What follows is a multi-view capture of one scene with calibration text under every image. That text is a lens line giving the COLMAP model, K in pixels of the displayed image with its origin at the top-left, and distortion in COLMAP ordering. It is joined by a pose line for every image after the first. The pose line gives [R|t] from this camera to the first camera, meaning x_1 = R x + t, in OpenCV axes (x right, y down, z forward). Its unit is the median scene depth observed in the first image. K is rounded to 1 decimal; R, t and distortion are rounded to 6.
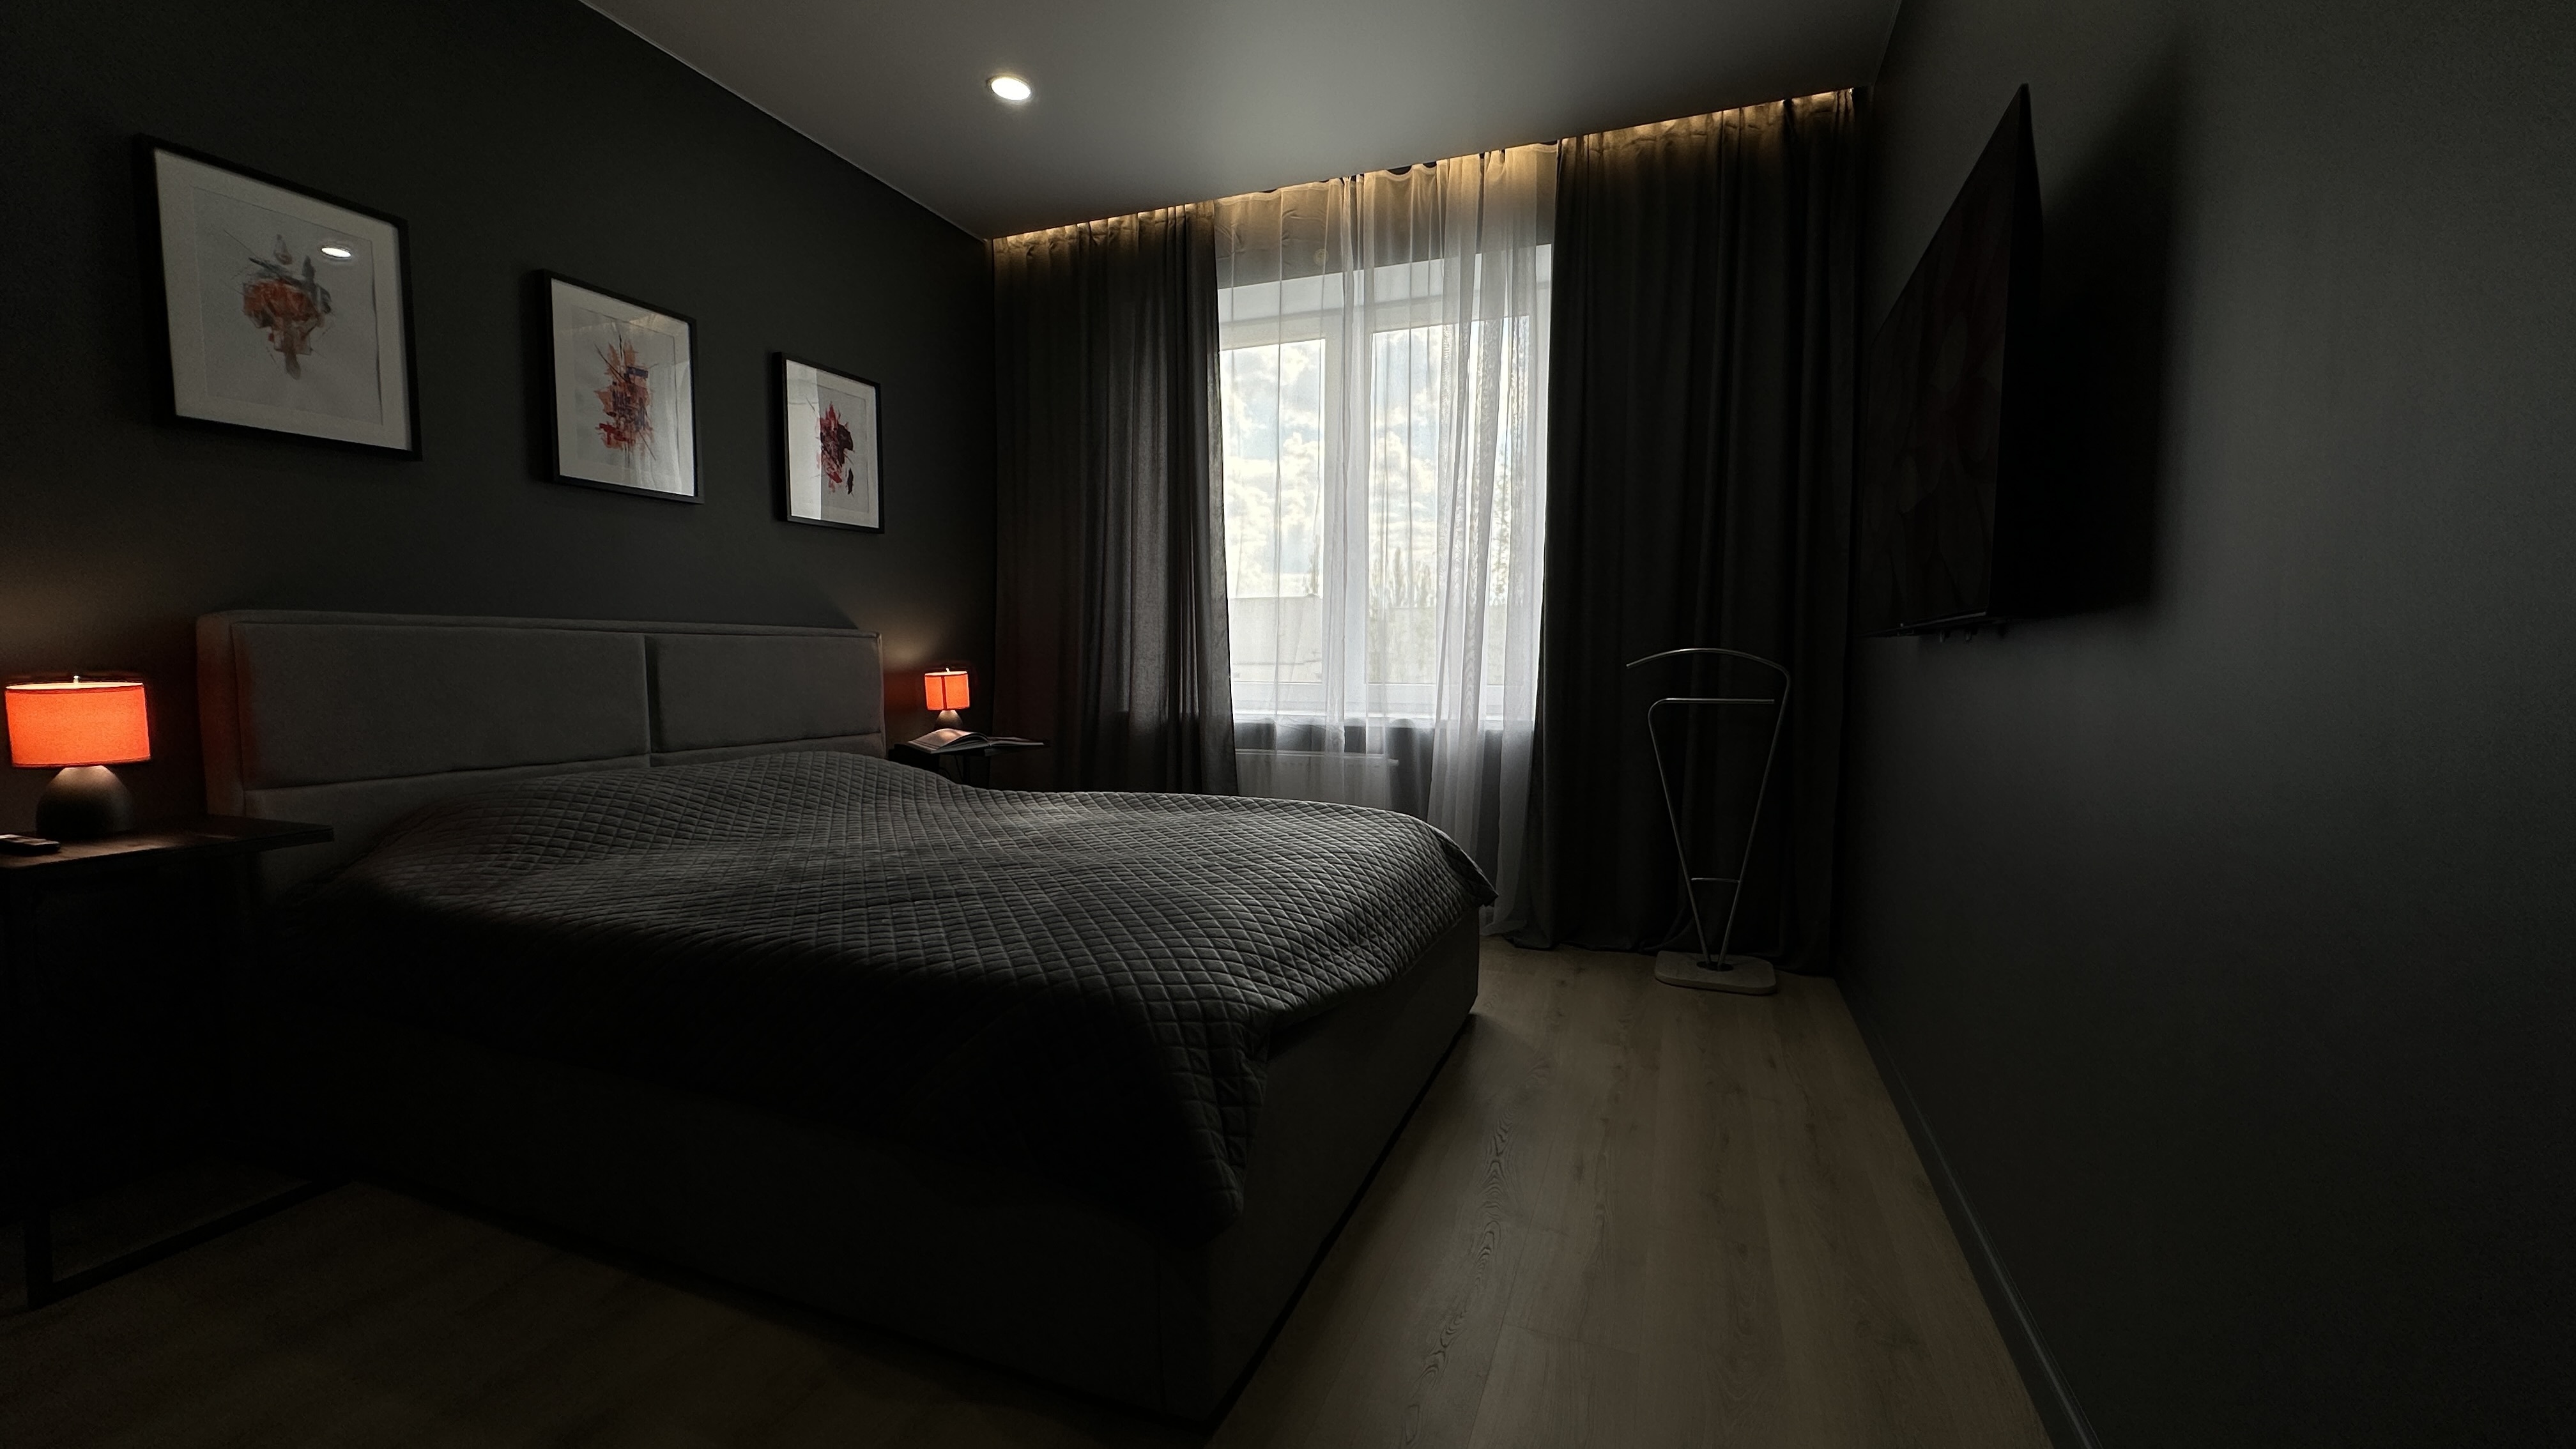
lens RADIAL K [[1025.6, 0, 1276.7], [0, 1025.6, 739.7], [0, 0, 1]] dist [-0.001210, -0.000539]
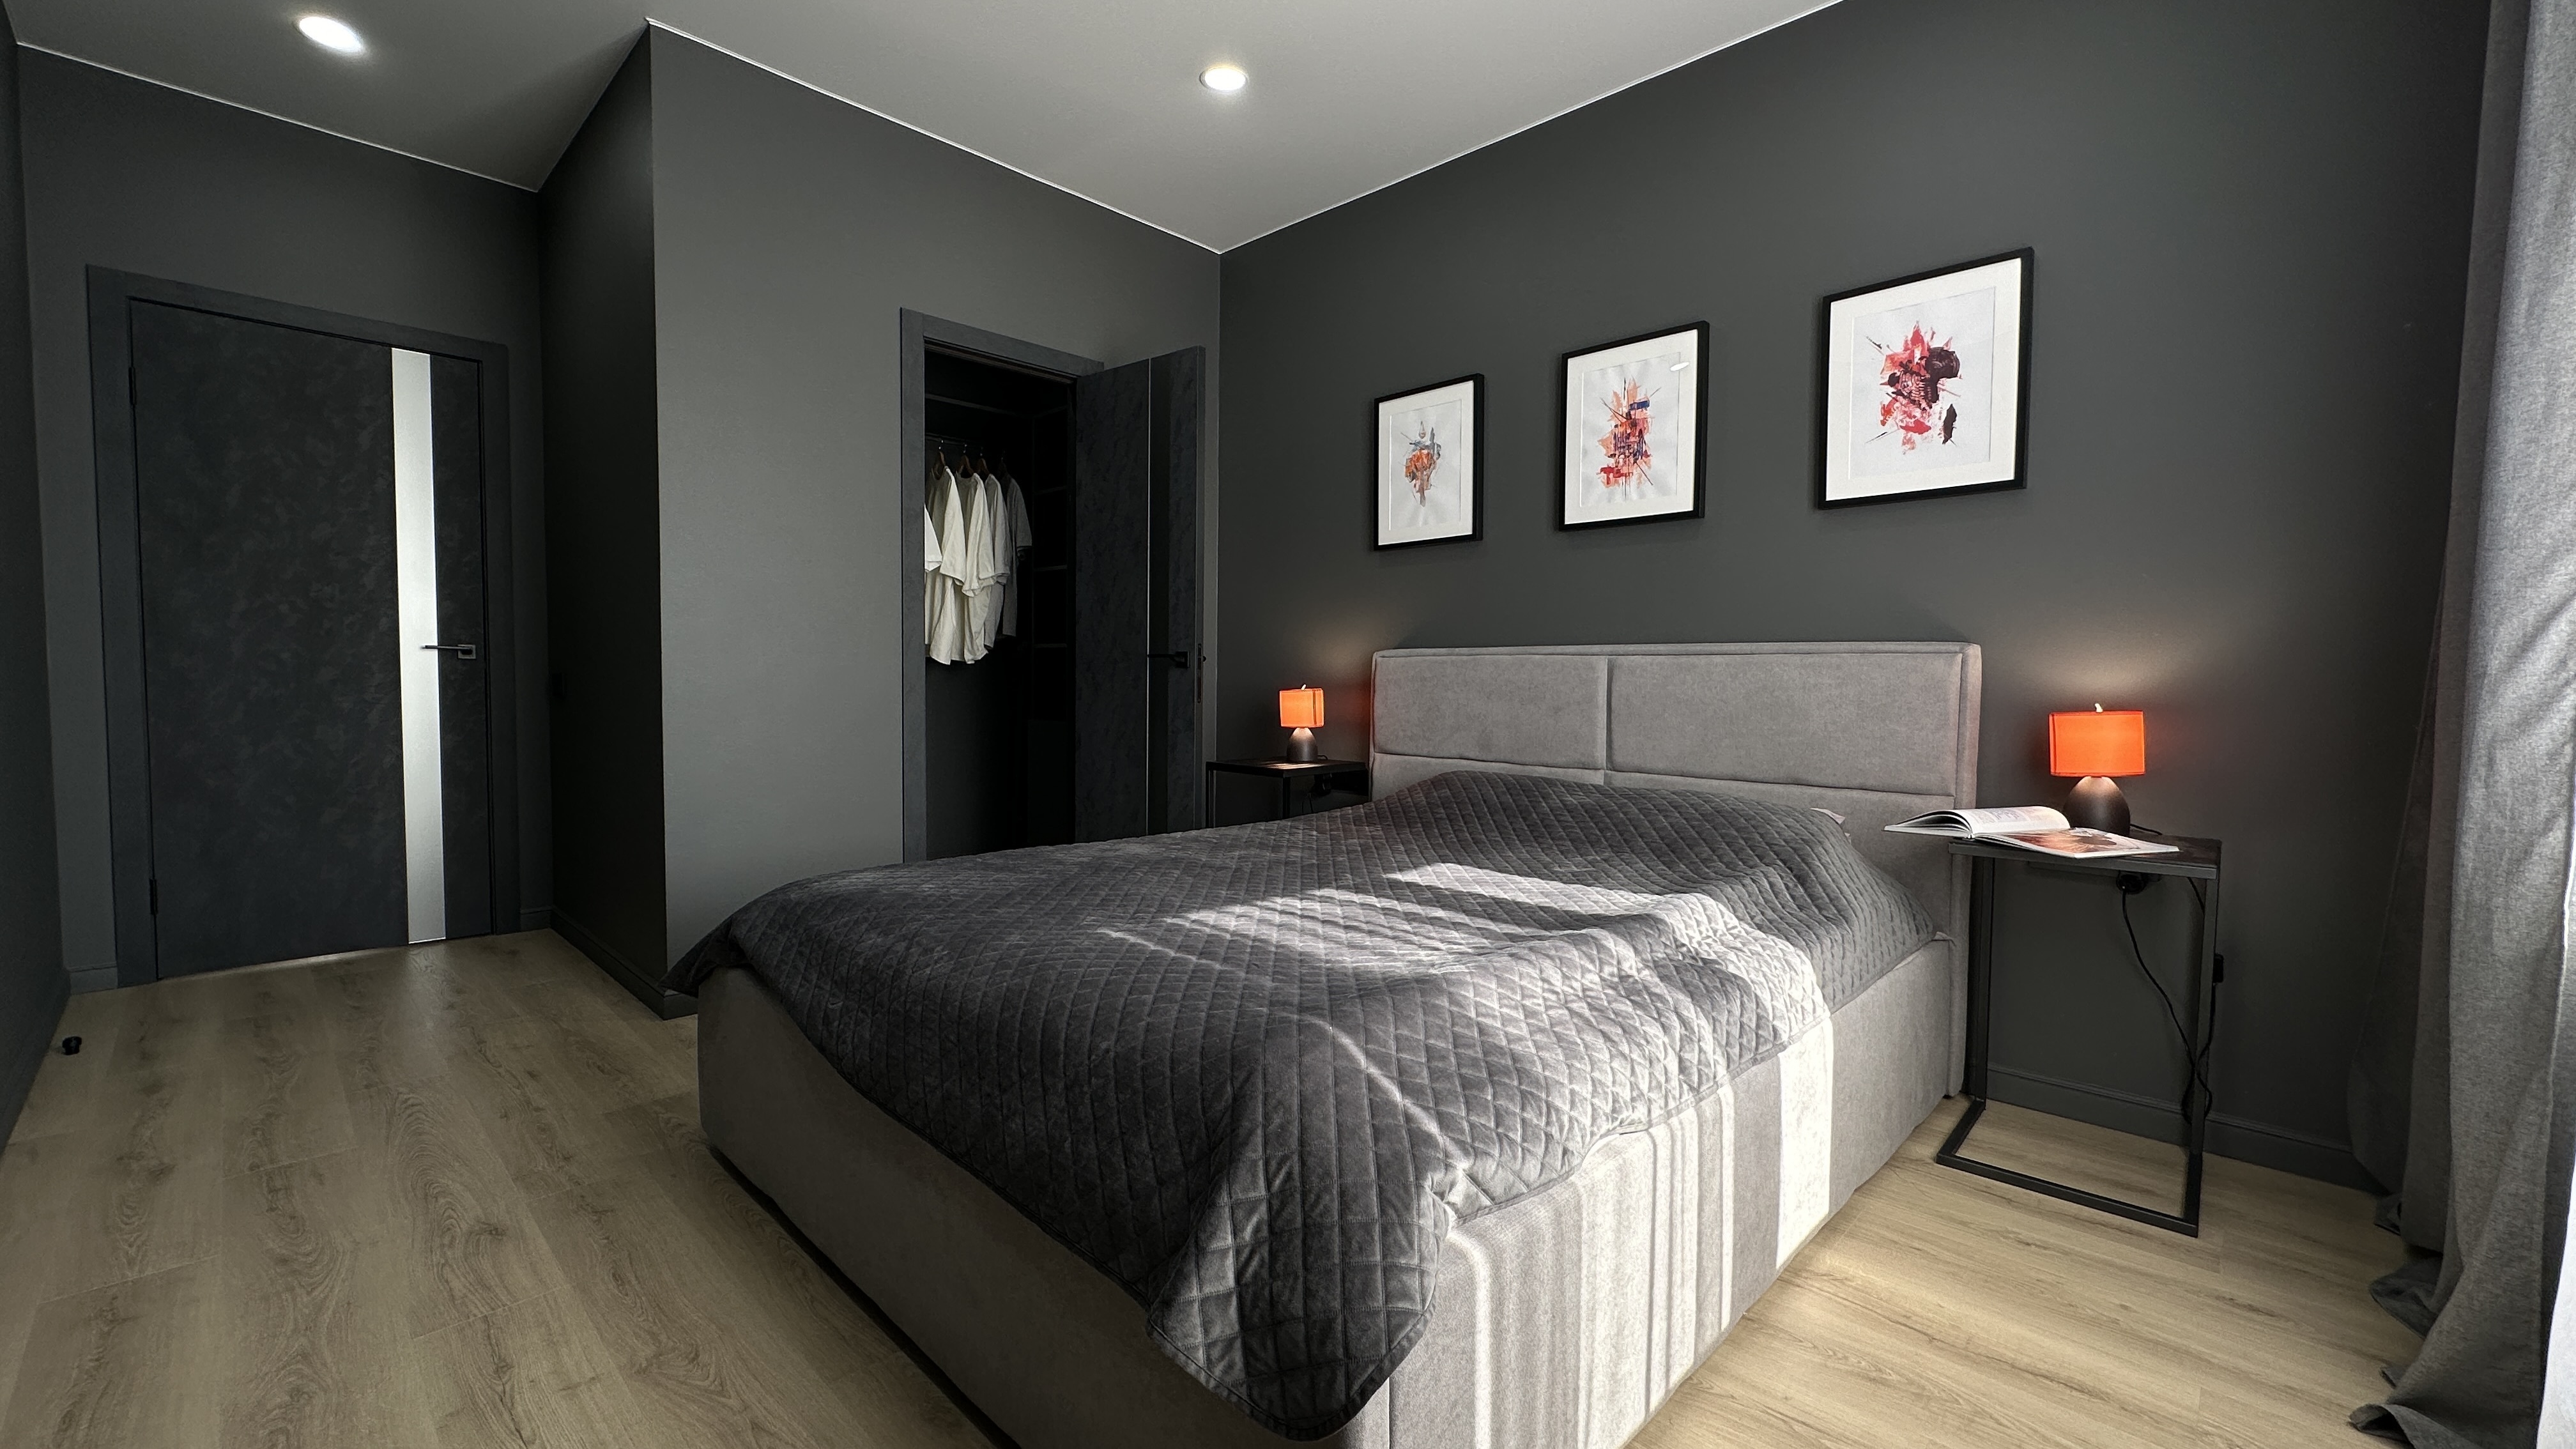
lens RADIAL K [[1025.6, 0, 1278.8], [0, 1025.6, 719.9], [0, 0, 1]] dist [-0.001210, -0.000539]
pose [[-0.381925, 0.019135, -0.923995, 0.490872], [-0.096297, 0.993520, 0.060378, -0.070411], [0.919163, 0.112038, -0.377608, 1.107307]]
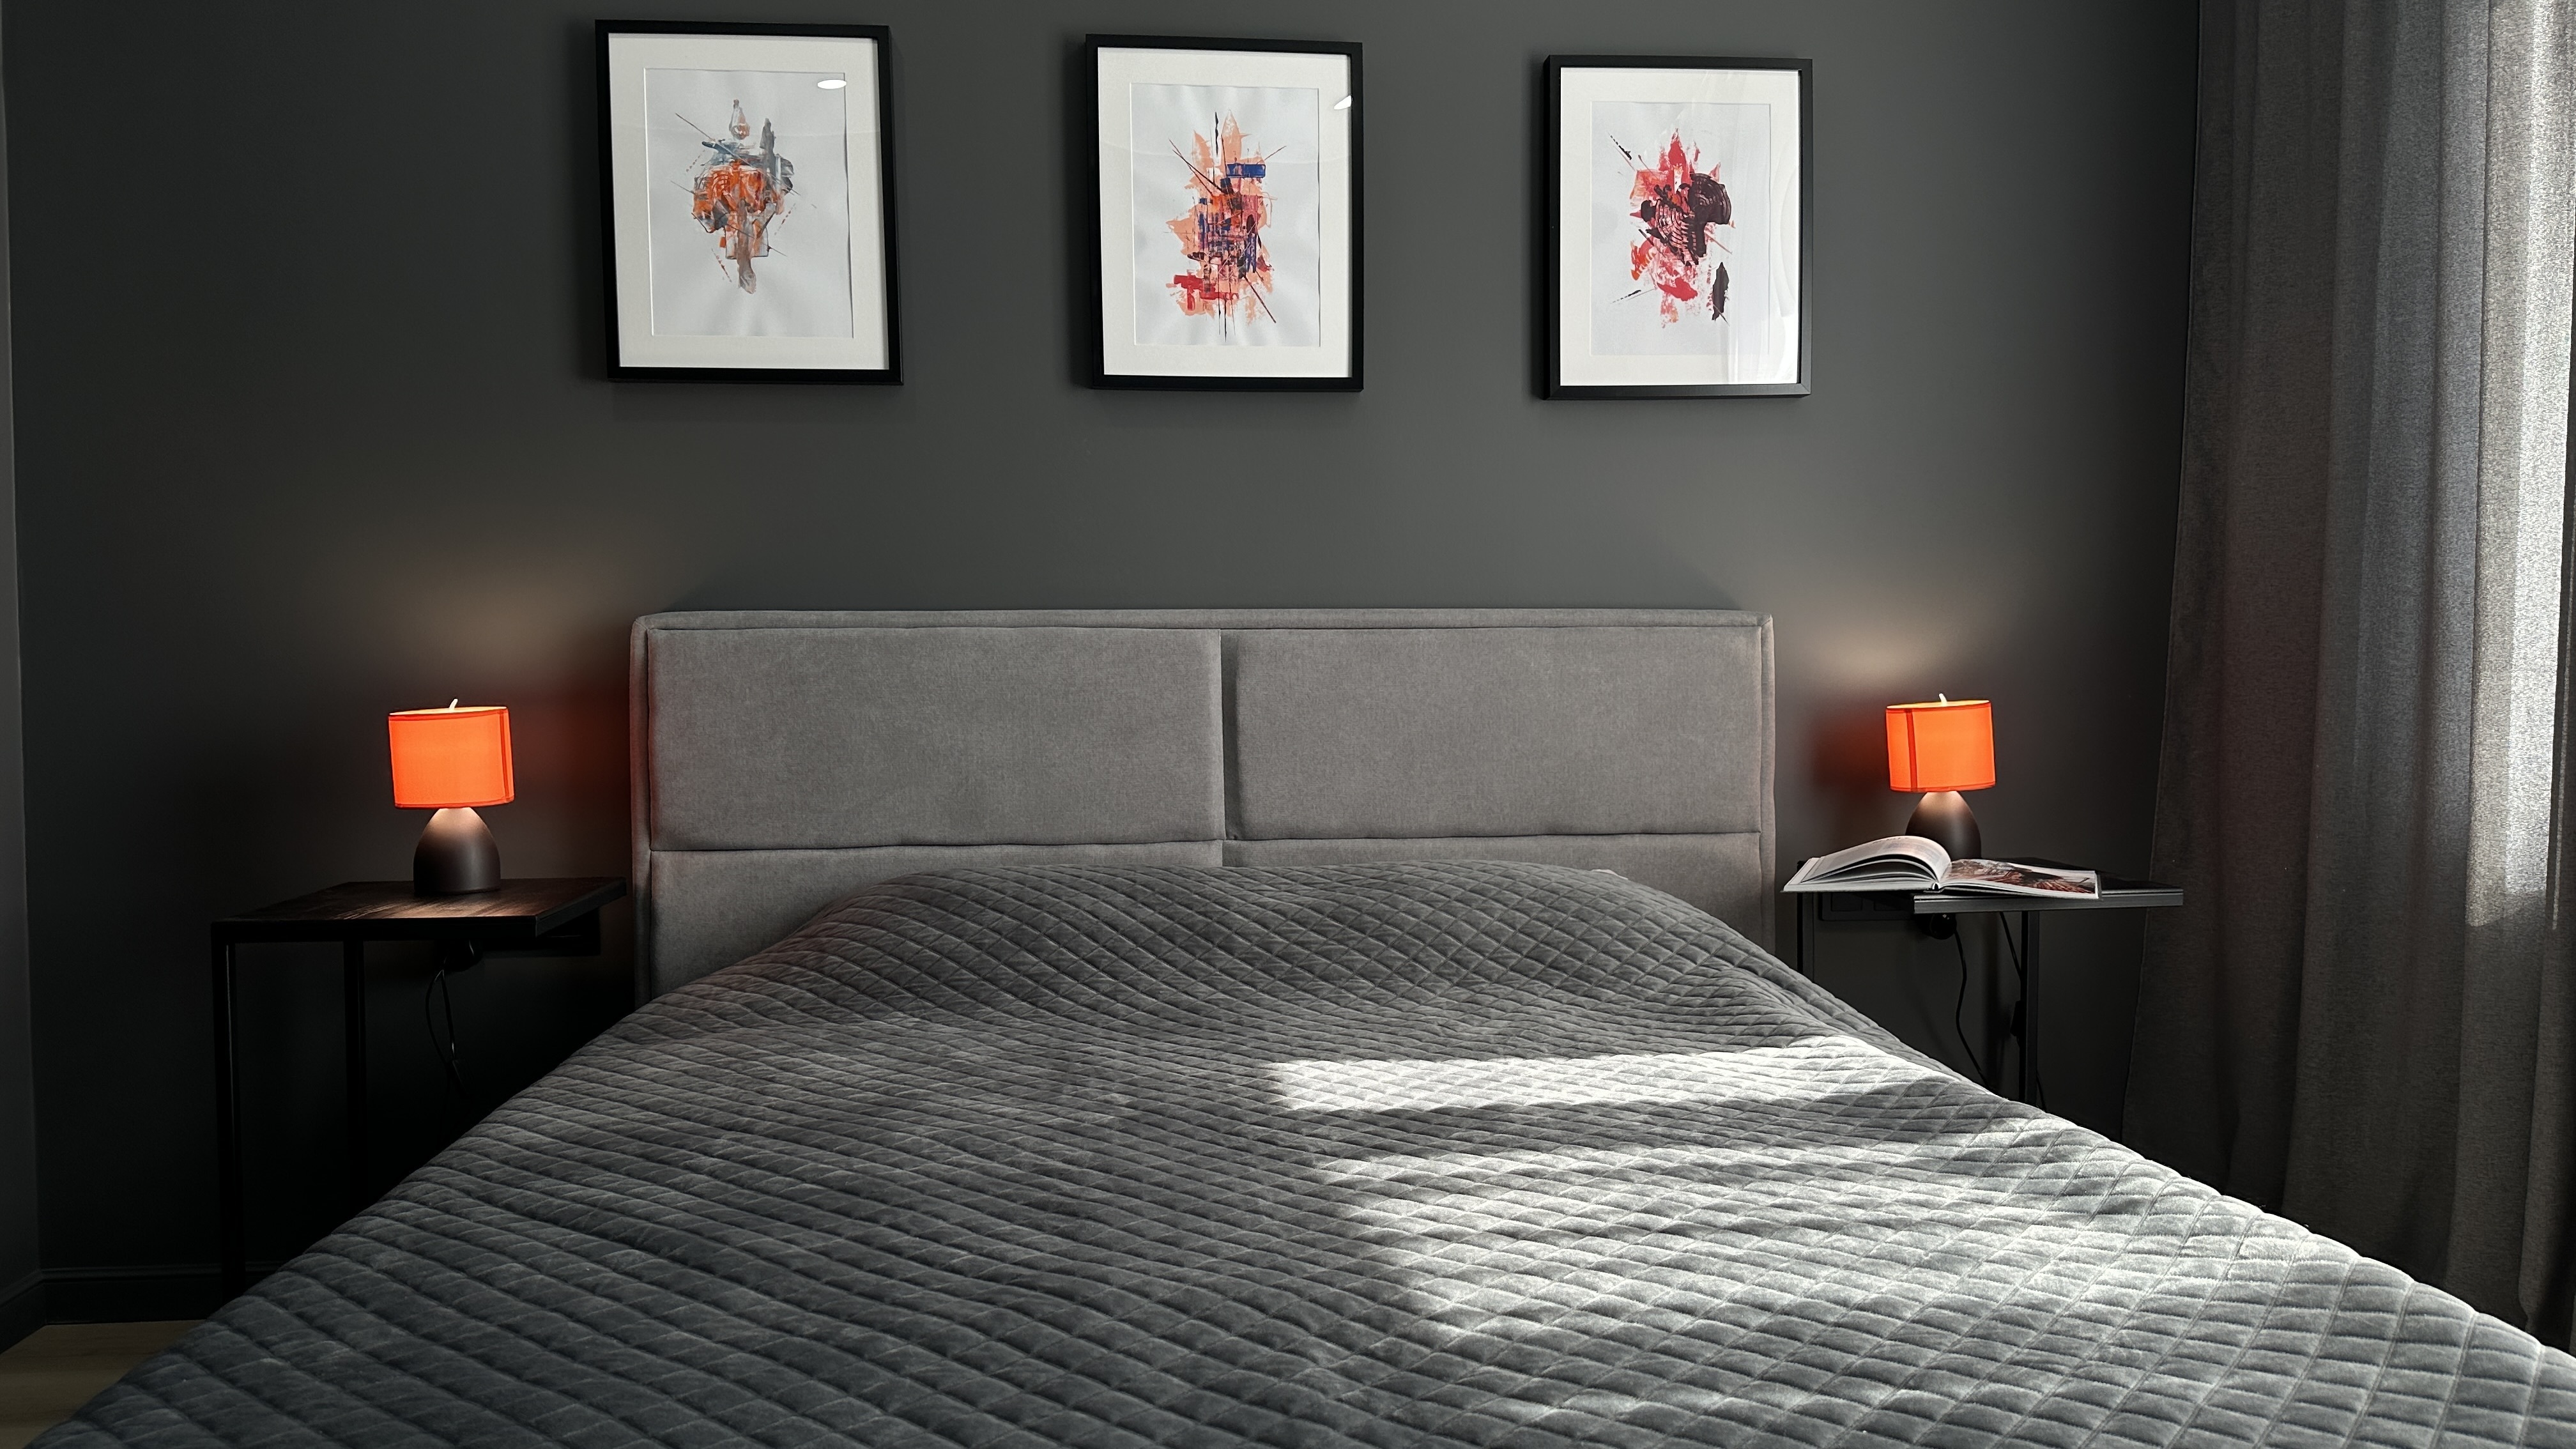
lens RADIAL K [[1806.8, 0, 1293.4], [0, 1806.8, 748.4], [0, 0, 1]] dist [0.103337, -0.135466]
pose [[0.473300, 0.020079, -0.880673, 0.290796], [-0.062475, 0.997988, -0.010822, -0.029891], [0.878683, 0.060142, 0.473602, 0.570608]]
